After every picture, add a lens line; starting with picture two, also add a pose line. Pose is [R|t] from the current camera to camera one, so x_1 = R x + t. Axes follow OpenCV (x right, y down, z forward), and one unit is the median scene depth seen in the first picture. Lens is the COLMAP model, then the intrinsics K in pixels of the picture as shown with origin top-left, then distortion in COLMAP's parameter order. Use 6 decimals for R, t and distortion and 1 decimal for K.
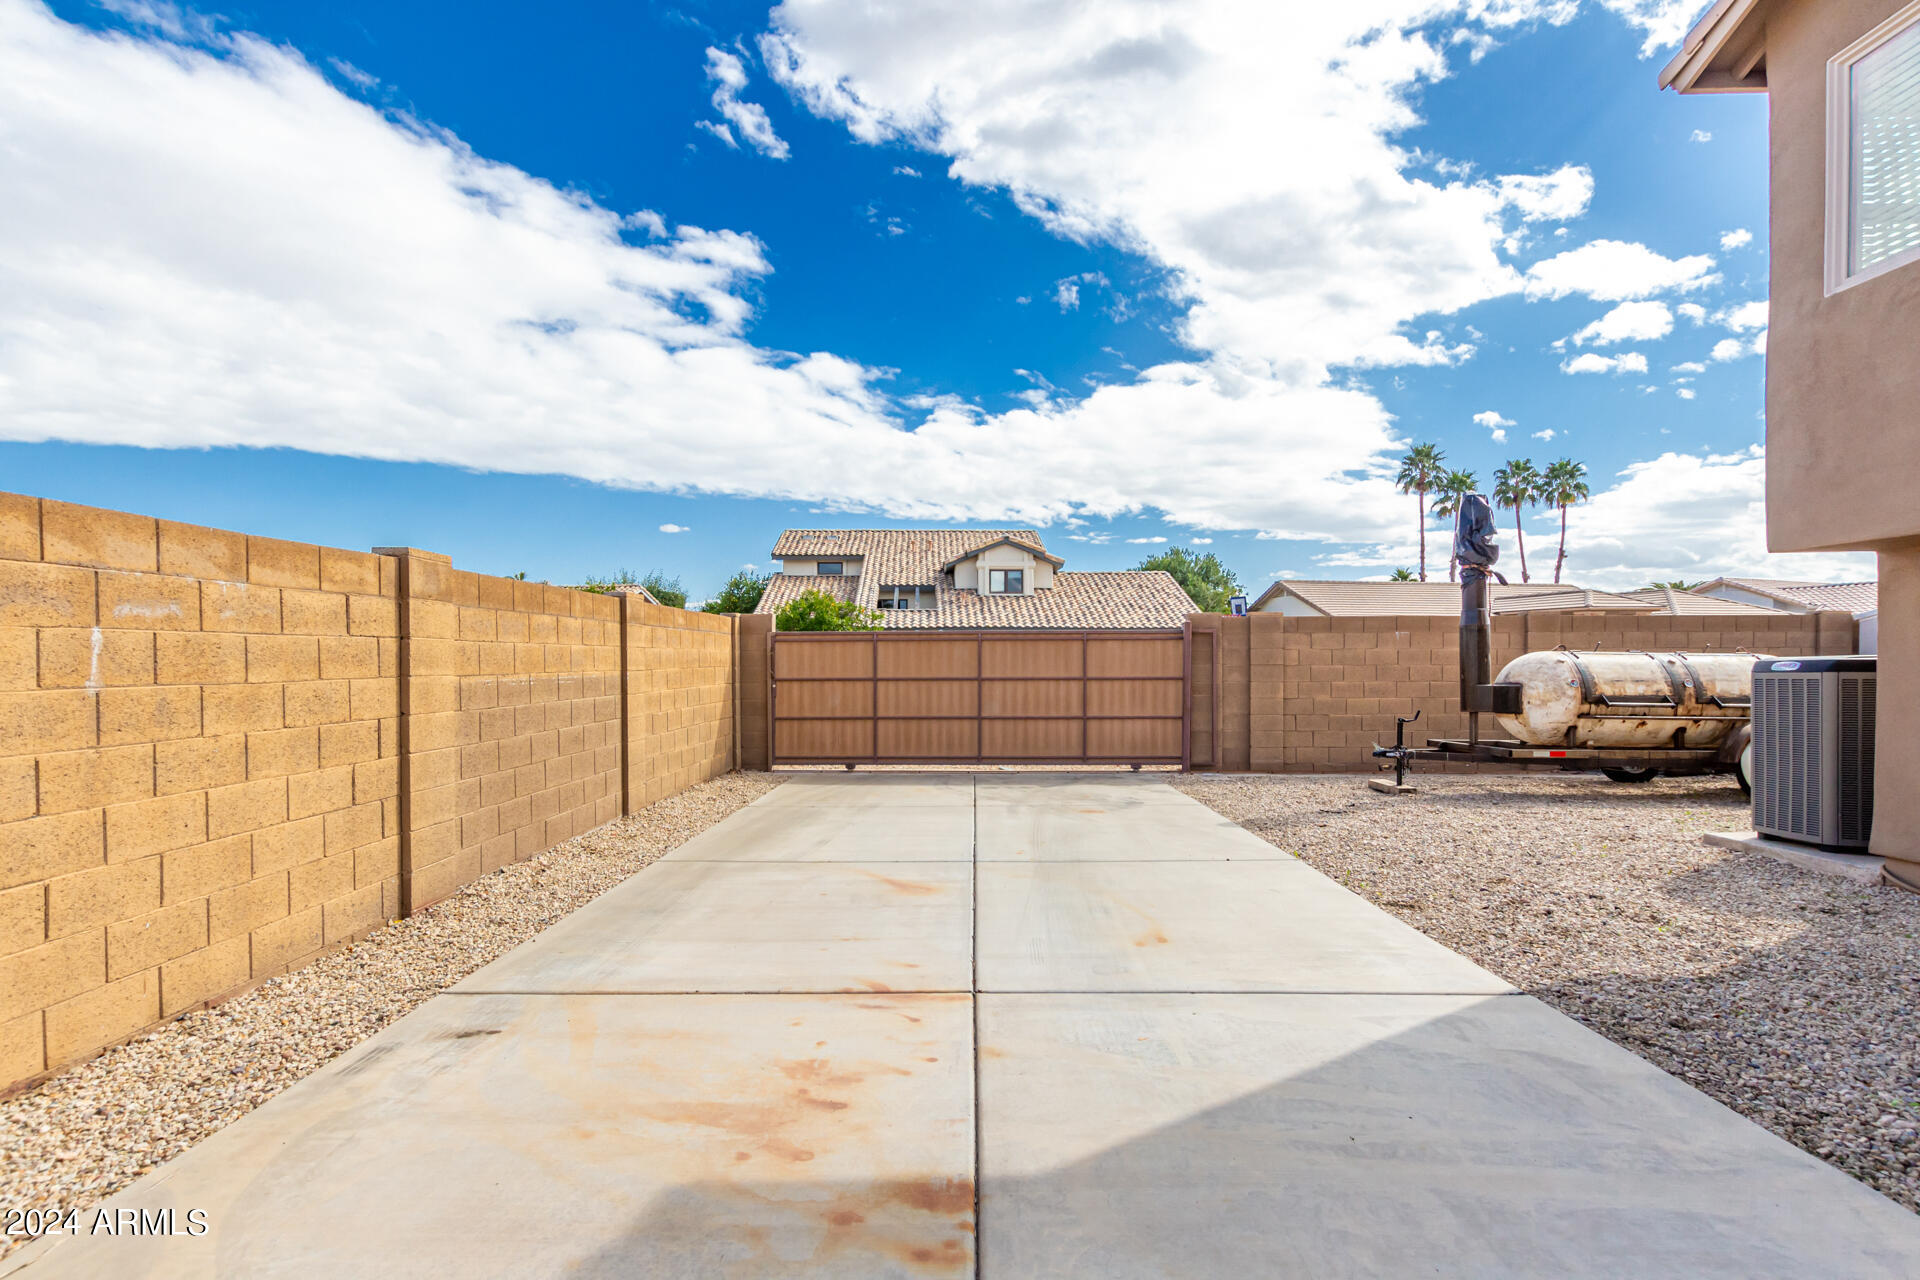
lens RADIAL K [[881.4, 0, 947.1], [0, 881.4, 674.7], [0, 0, 1]] dist [0.019949, -0.007270]
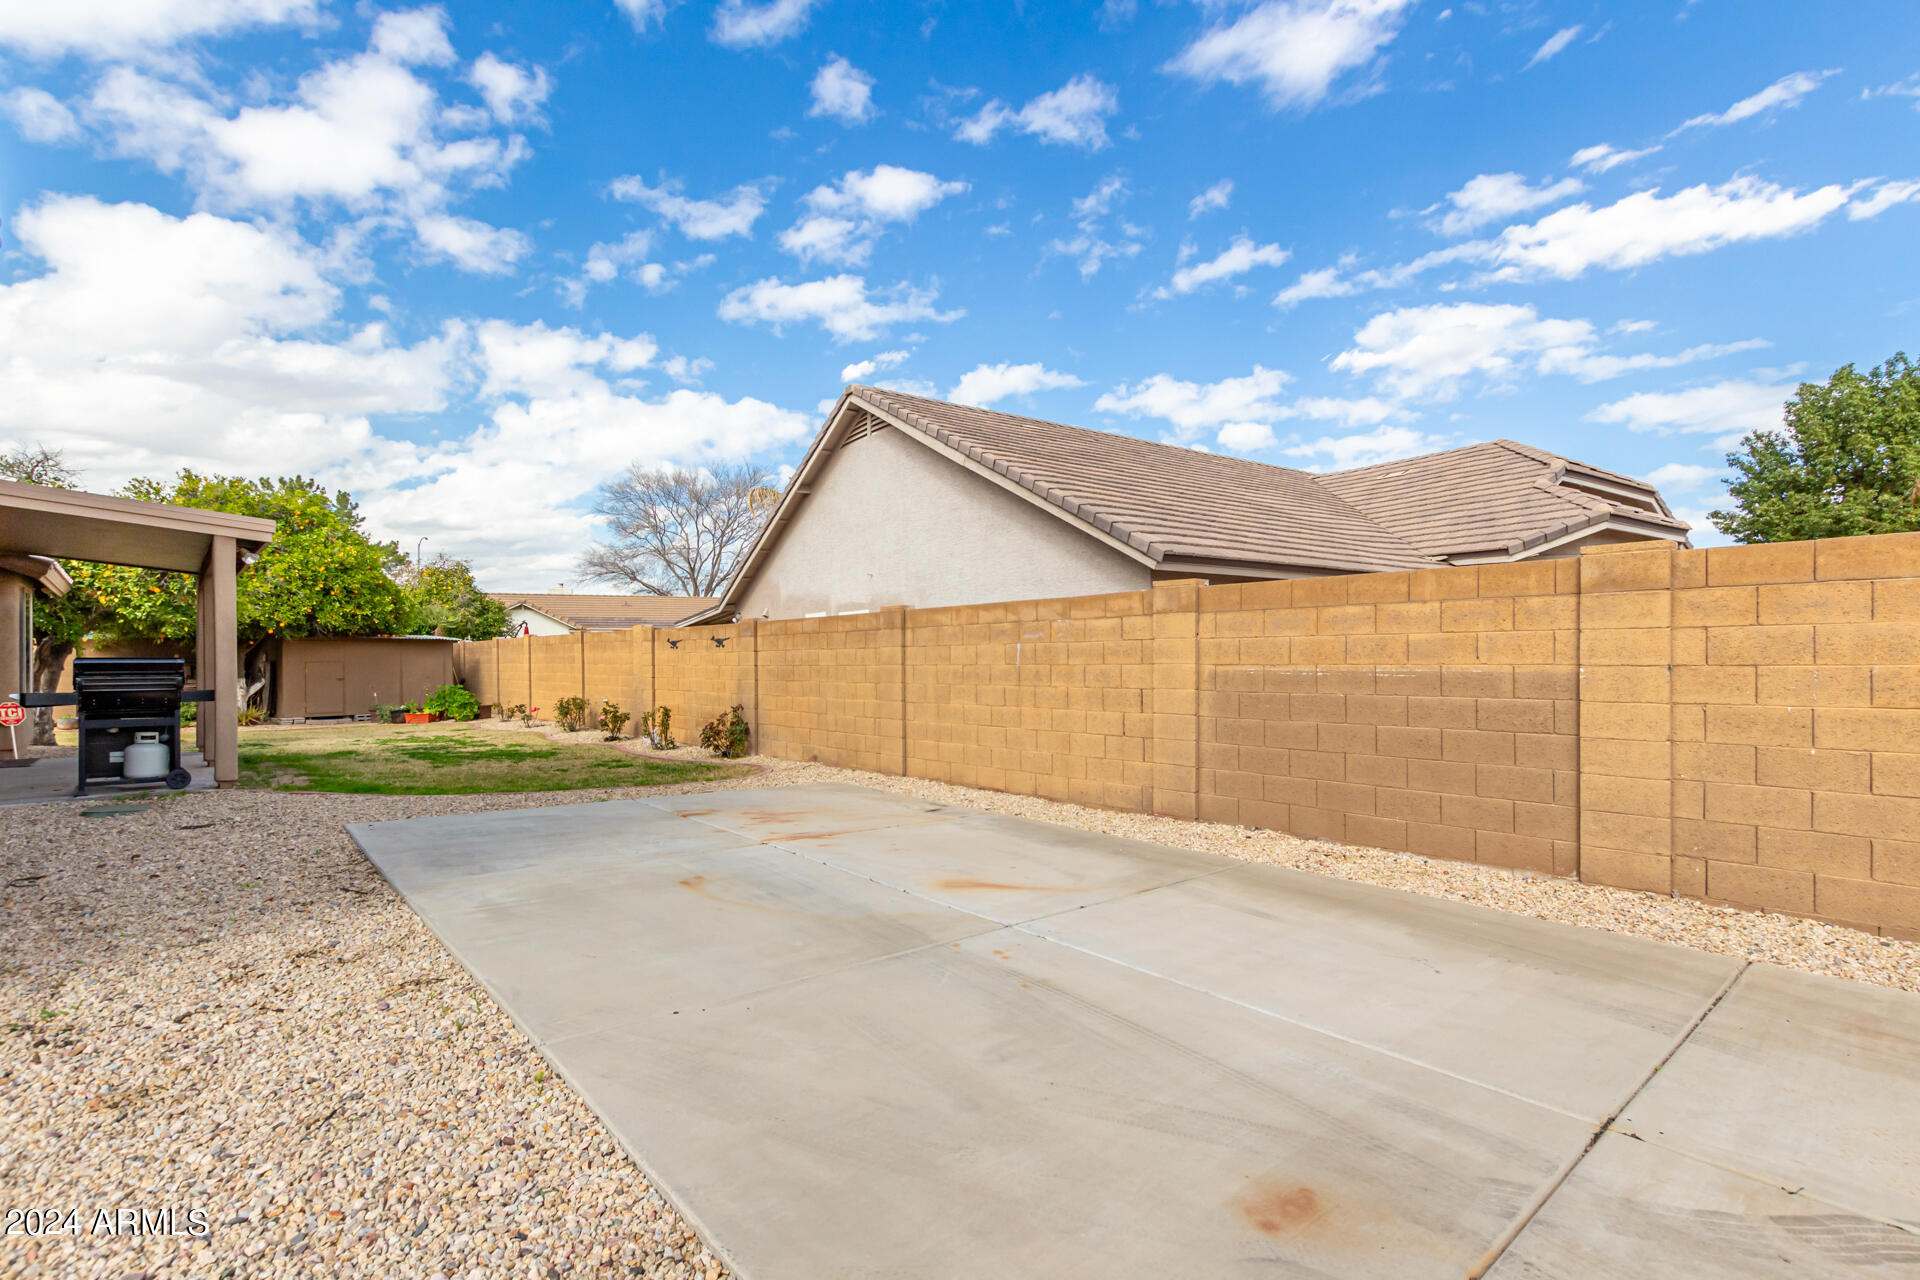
lens RADIAL K [[881.4, 0, 953.6], [0, 881.4, 660.0], [0, 0, 1]] dist [0.019949, -0.007270]
pose [[-0.751121, 0.005041, -0.660145, 0.294345], [-0.004785, 0.999903, 0.013080, -0.010170], [0.660147, 0.012984, -0.751024, 0.825863]]
